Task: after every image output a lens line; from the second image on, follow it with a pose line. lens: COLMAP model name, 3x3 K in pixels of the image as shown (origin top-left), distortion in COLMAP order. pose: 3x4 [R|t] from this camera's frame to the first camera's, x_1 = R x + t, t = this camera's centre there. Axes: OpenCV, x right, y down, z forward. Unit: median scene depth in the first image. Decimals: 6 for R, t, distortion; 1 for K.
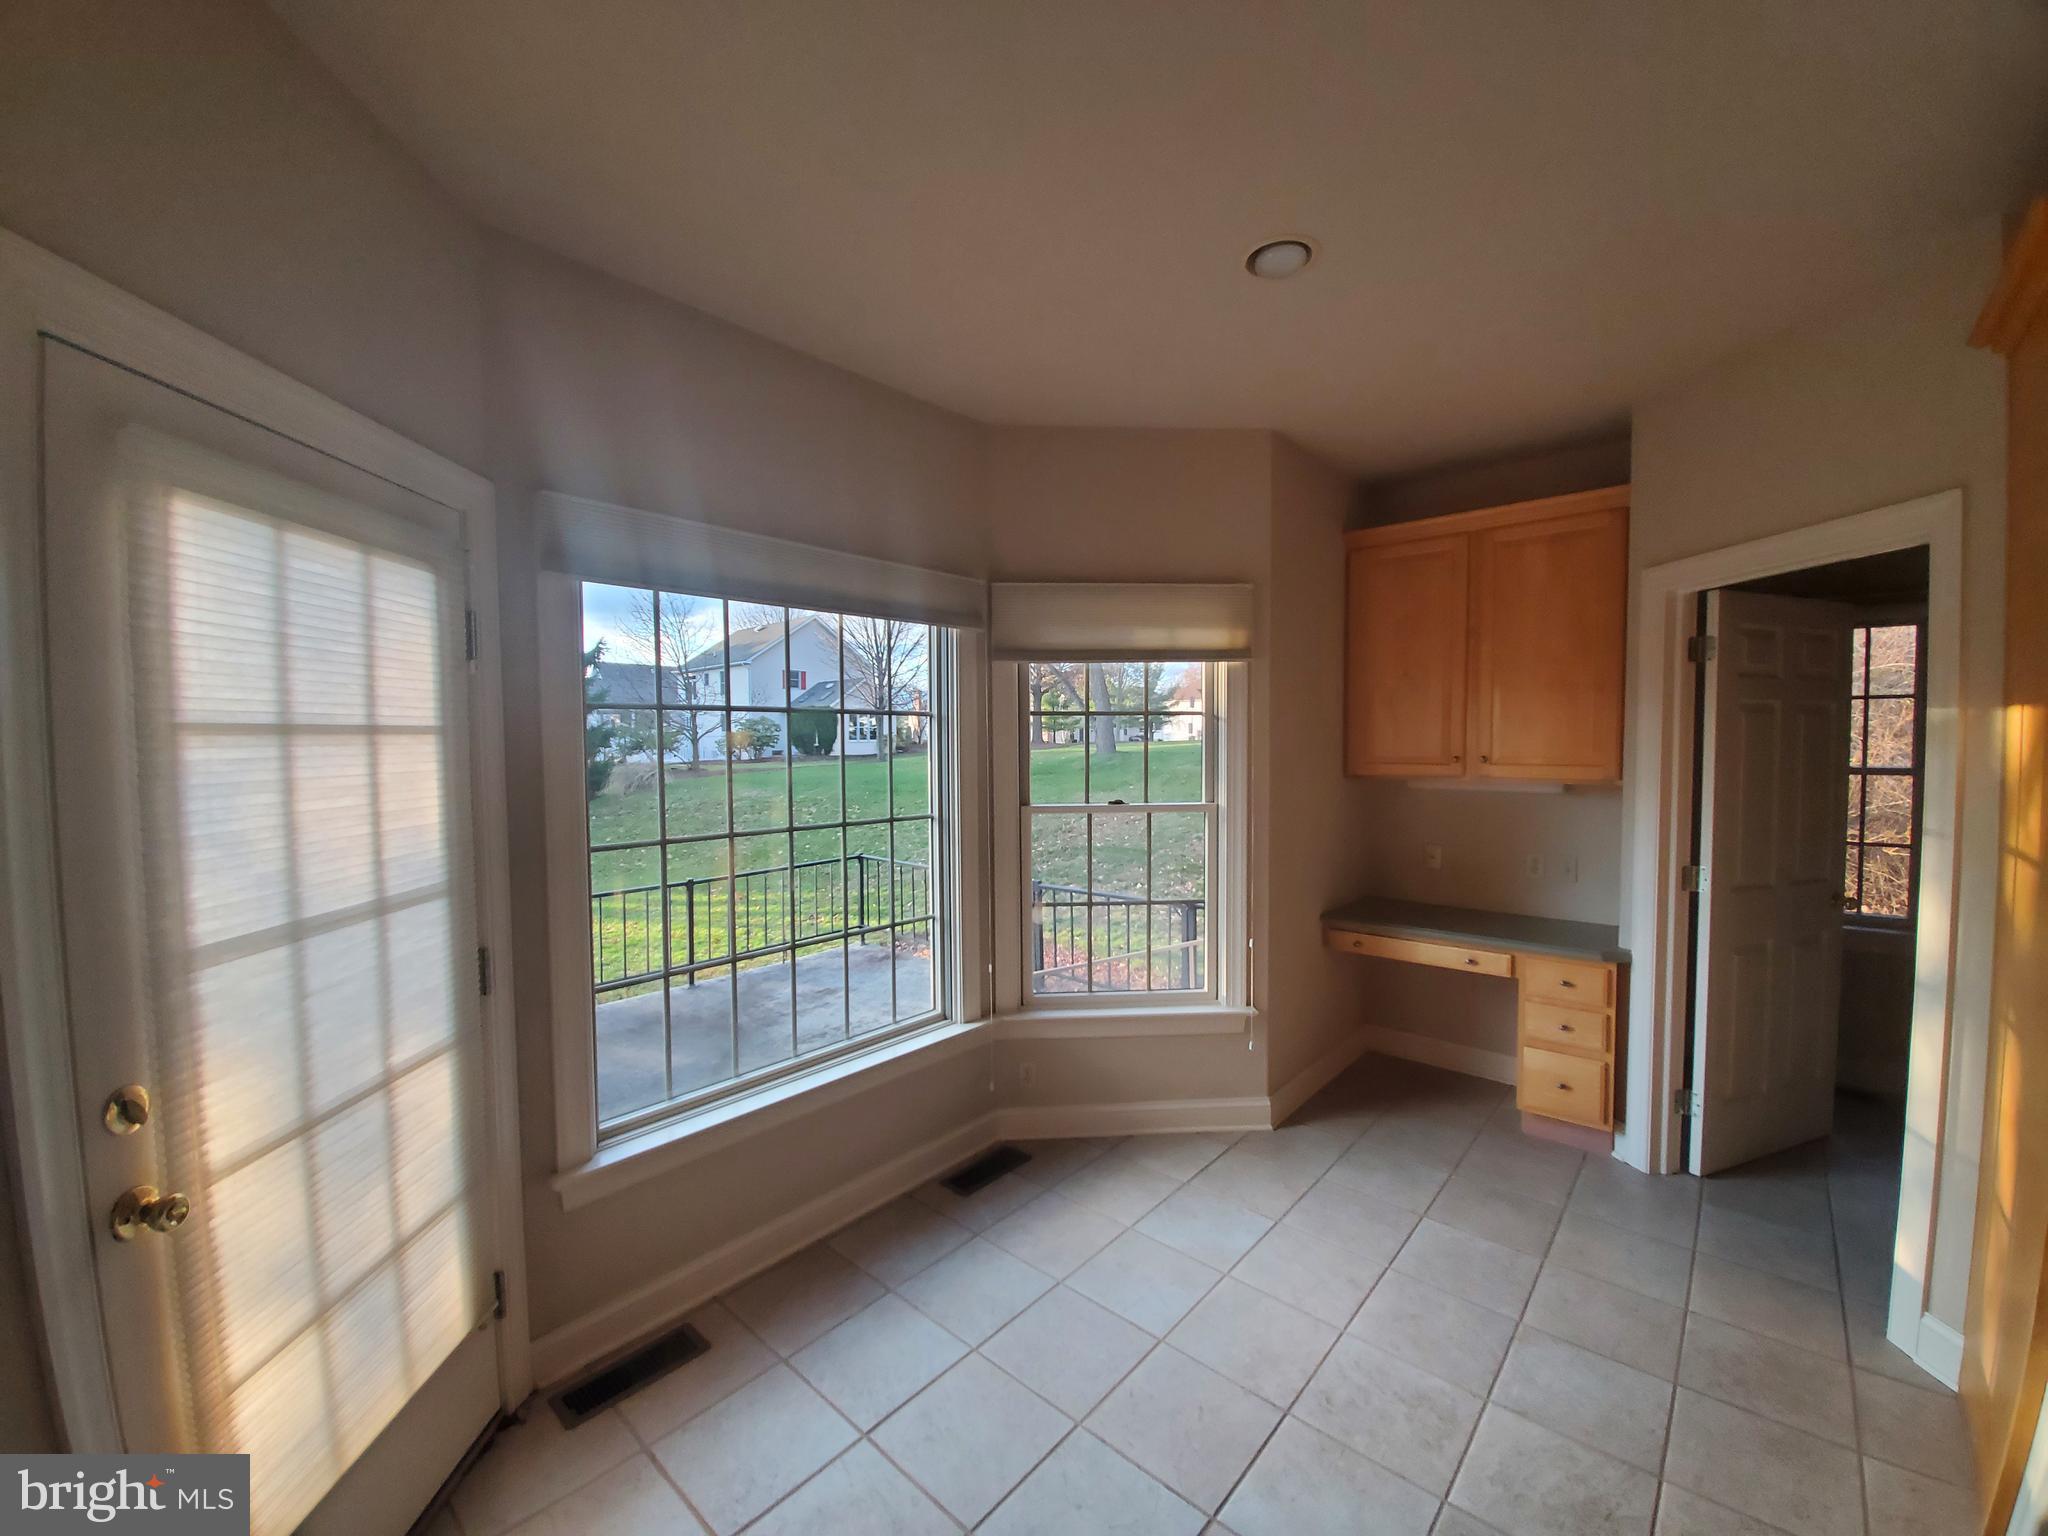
lens RADIAL K [[804.7, 0, 1039.1], [0, 804.7, 776.4], [0, 0, 1]] dist [0.008891, -0.014510]
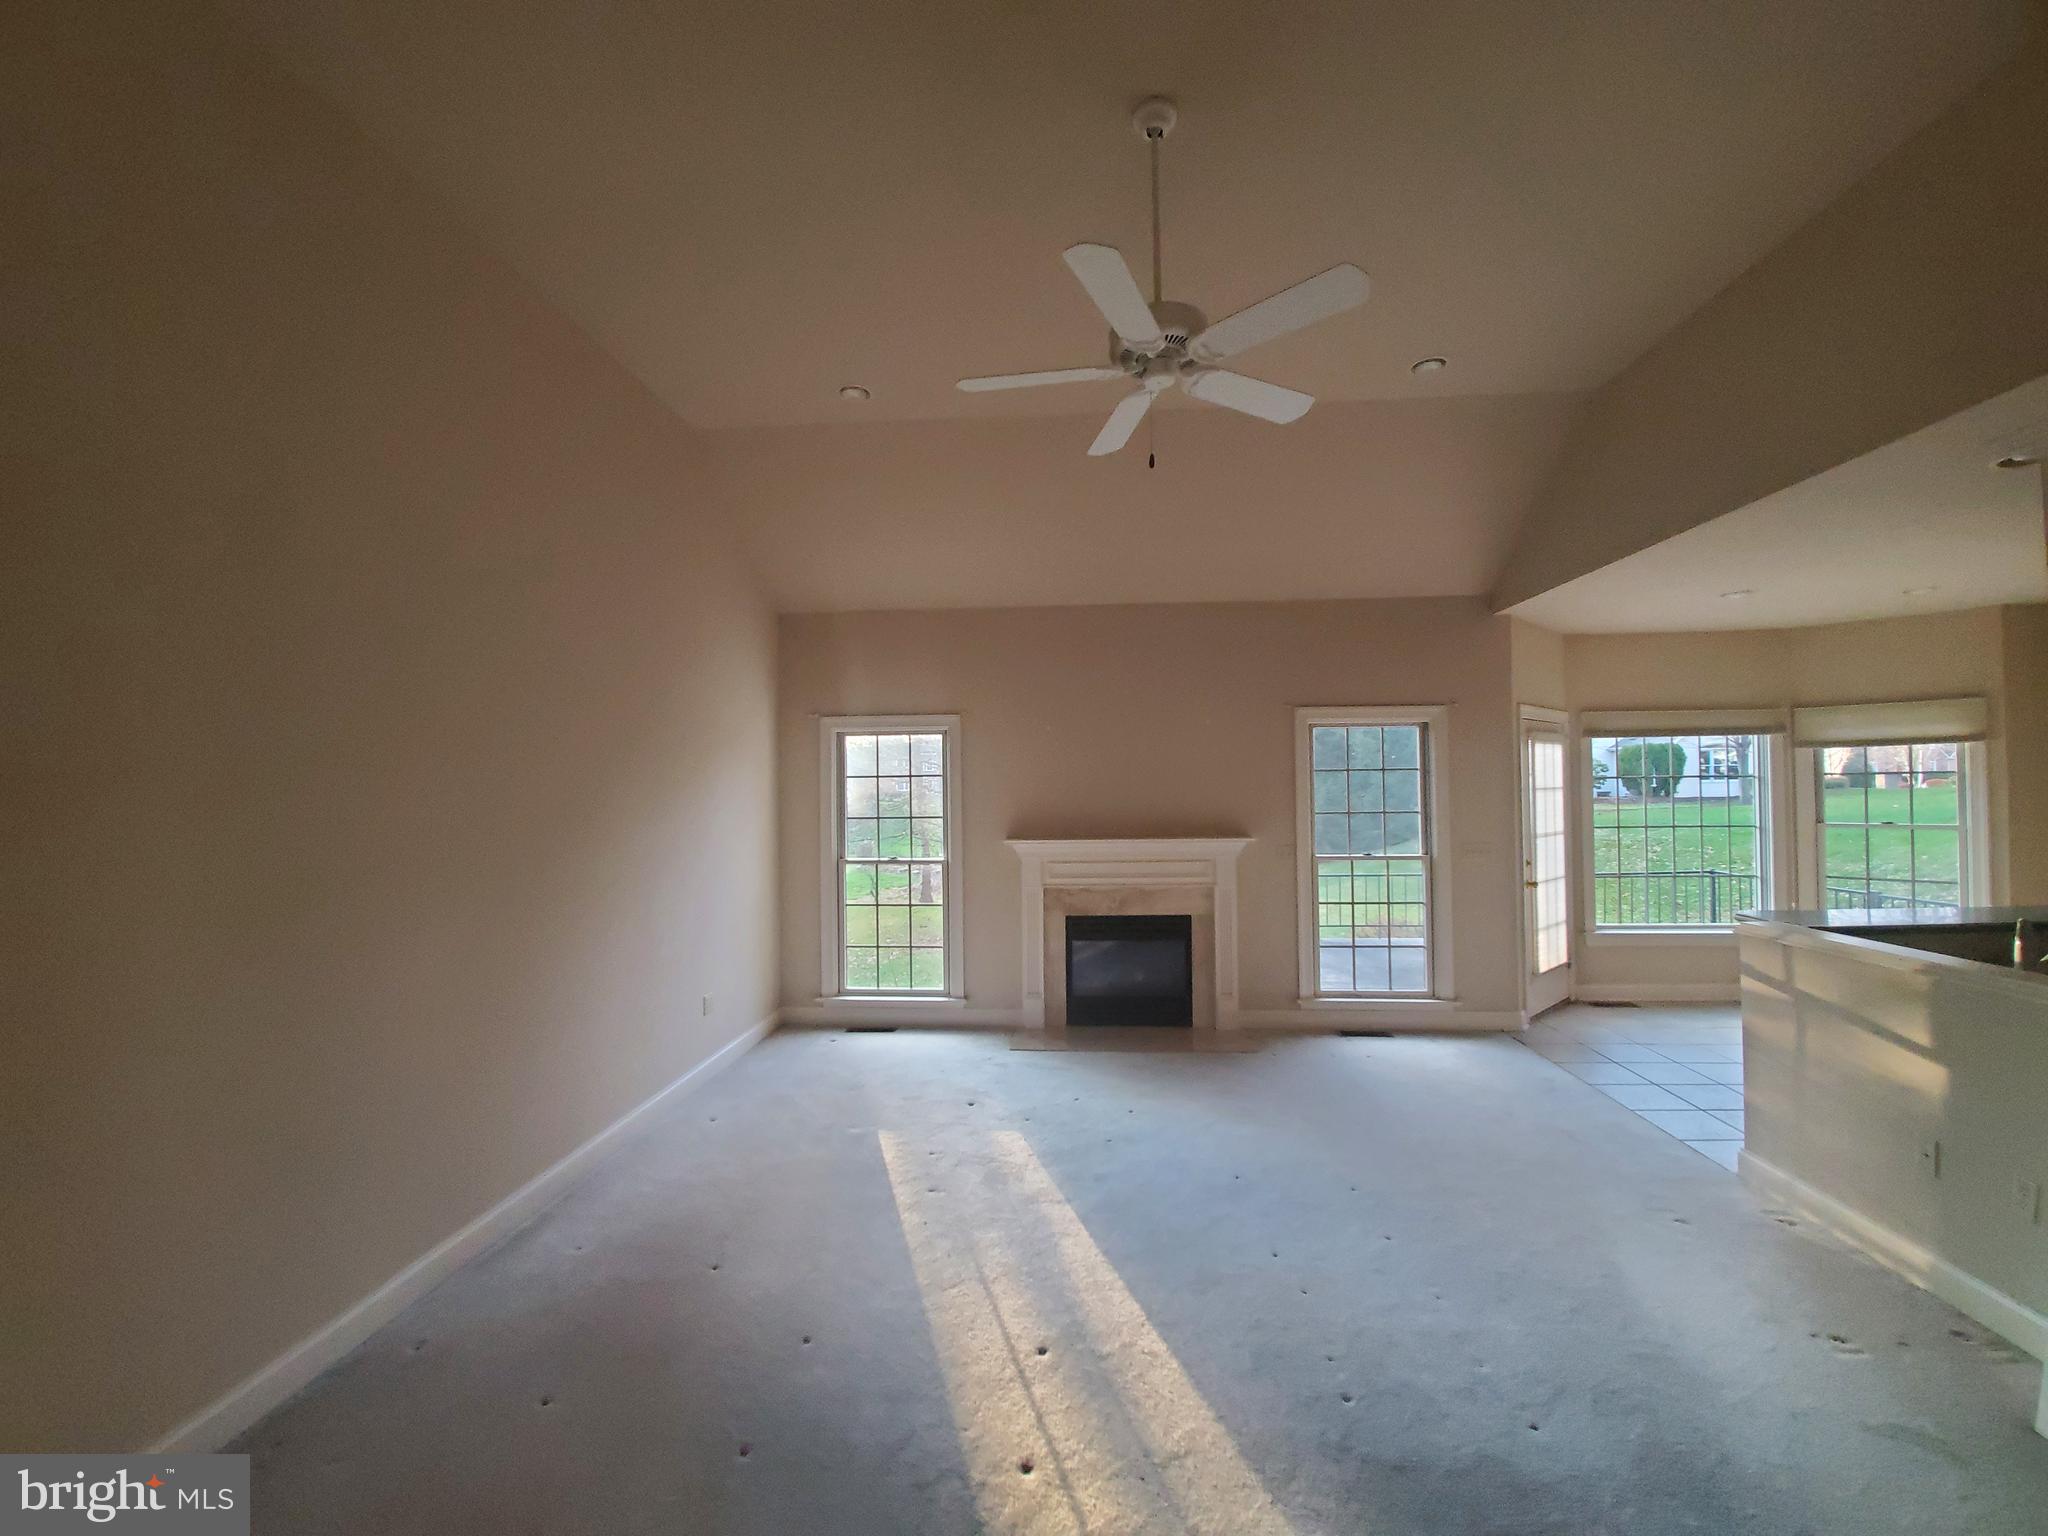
lens RADIAL K [[804.7, 0, 1039.1], [0, 804.7, 776.4], [0, 0, 1]] dist [0.008891, -0.014510]
pose [[0.607937, -0.011812, -0.793897, 0.370517], [-0.028113, 0.998942, -0.036390, 0.046938], [0.793487, 0.044442, 0.606962, -1.630995]]
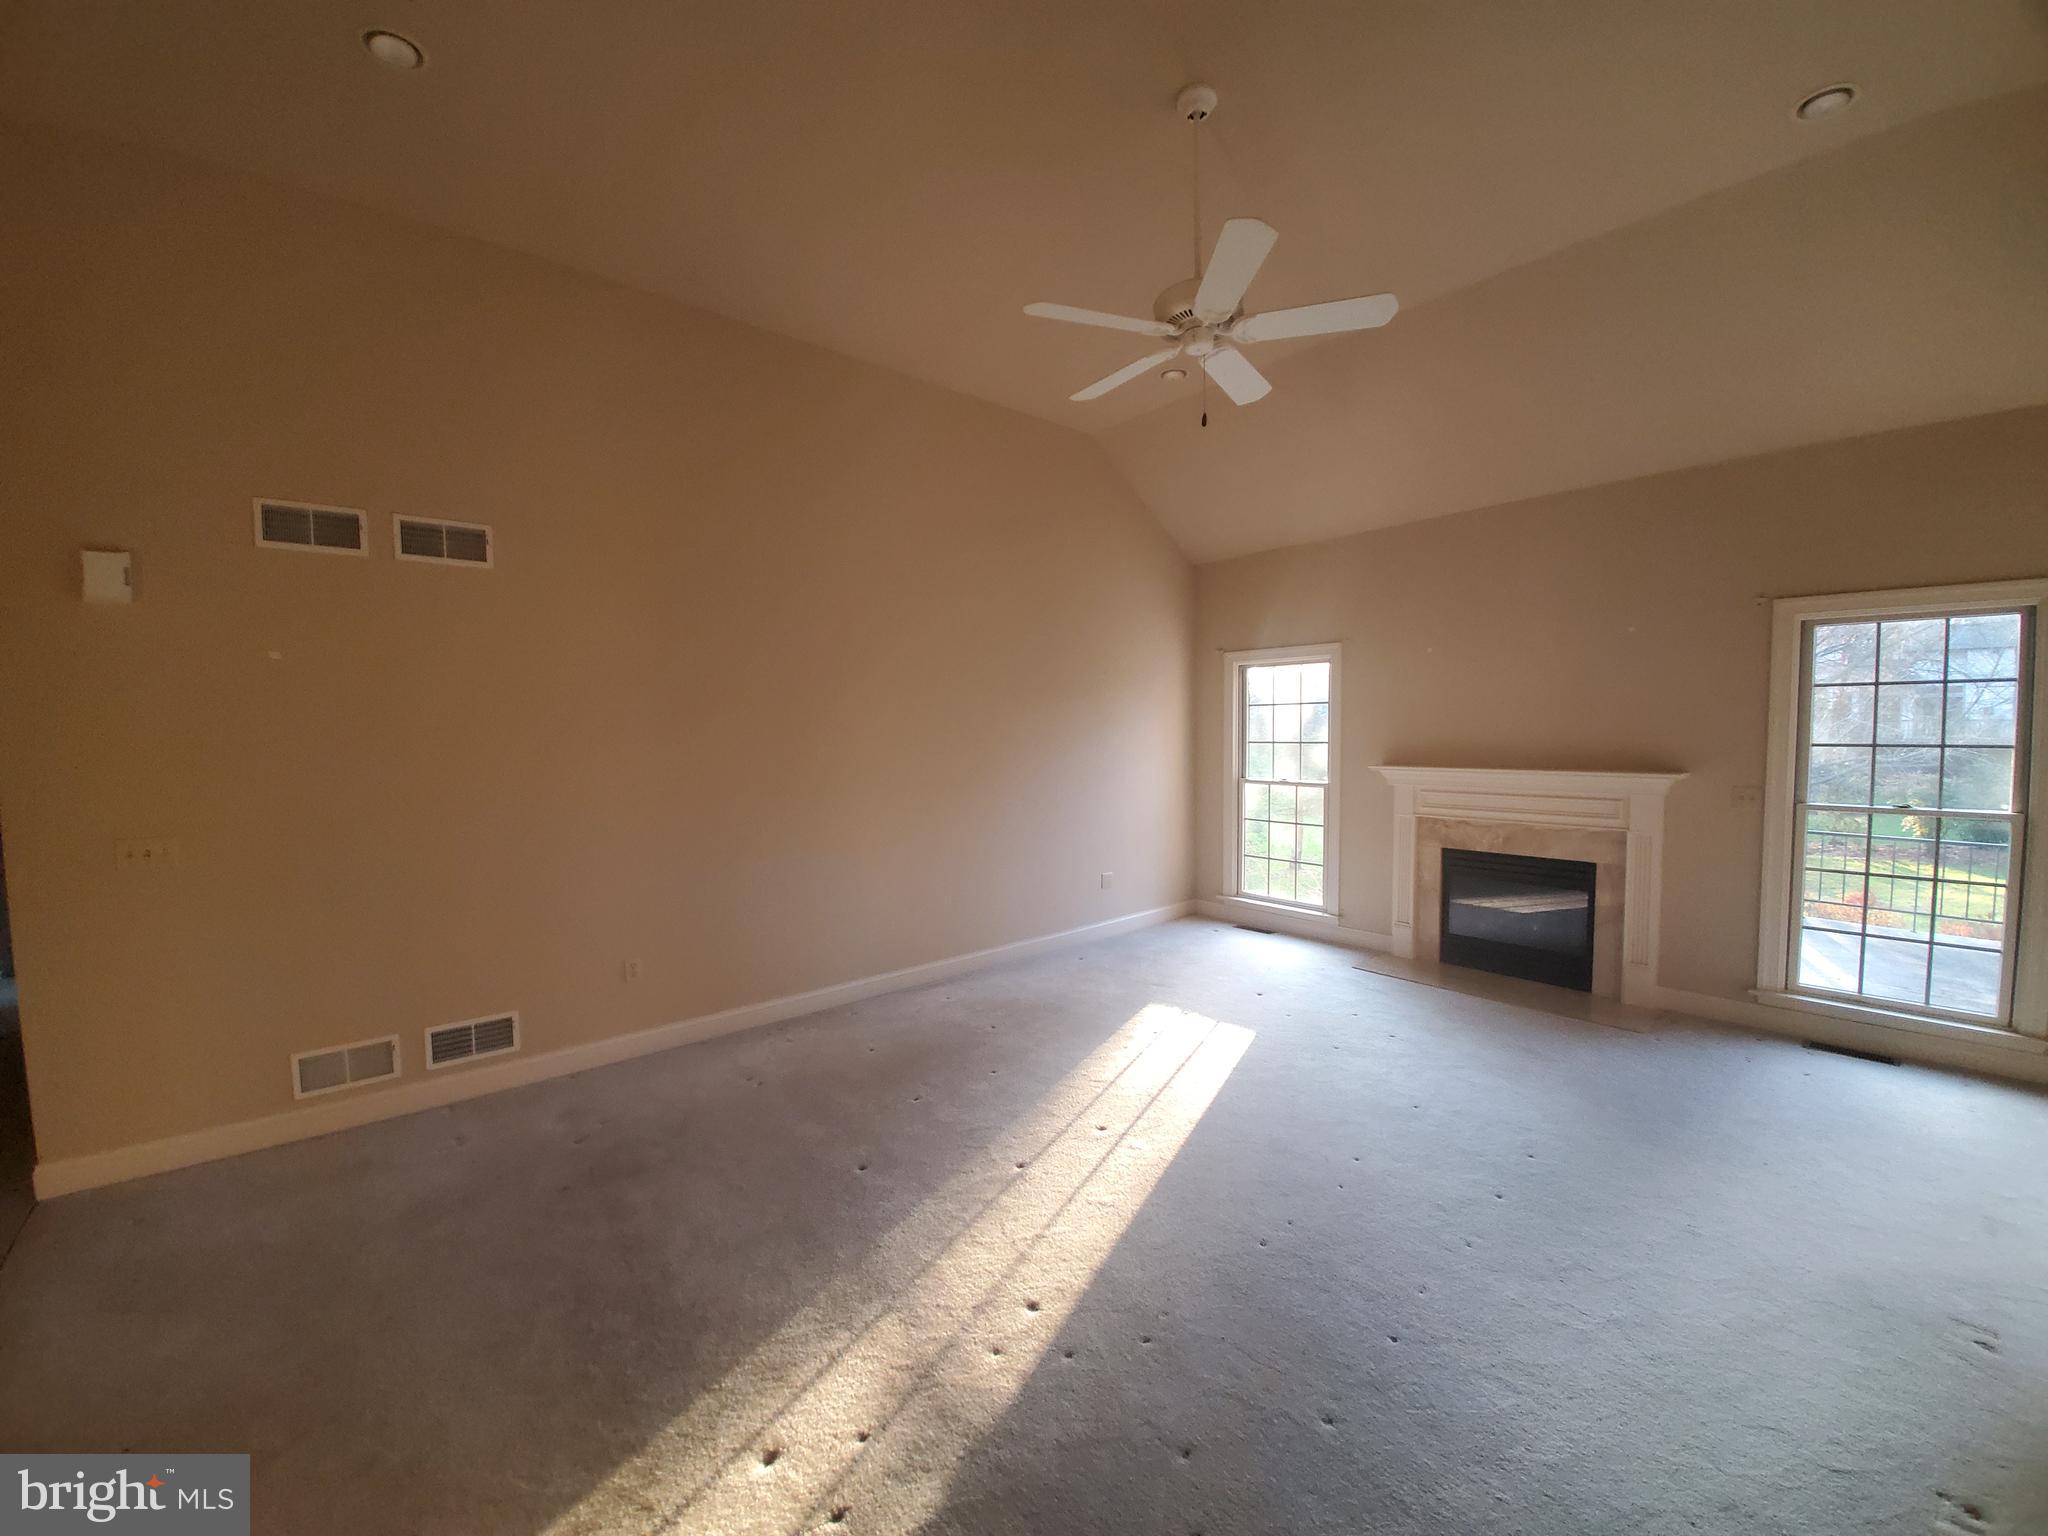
lens RADIAL K [[804.7, 0, 1039.1], [0, 804.7, 776.4], [0, 0, 1]] dist [0.008891, -0.014510]
pose [[-0.131145, 0.072250, -0.988727, 0.751910], [-0.028228, 0.996664, 0.076574, 0.033052], [0.990961, 0.037952, -0.128668, -1.120164]]
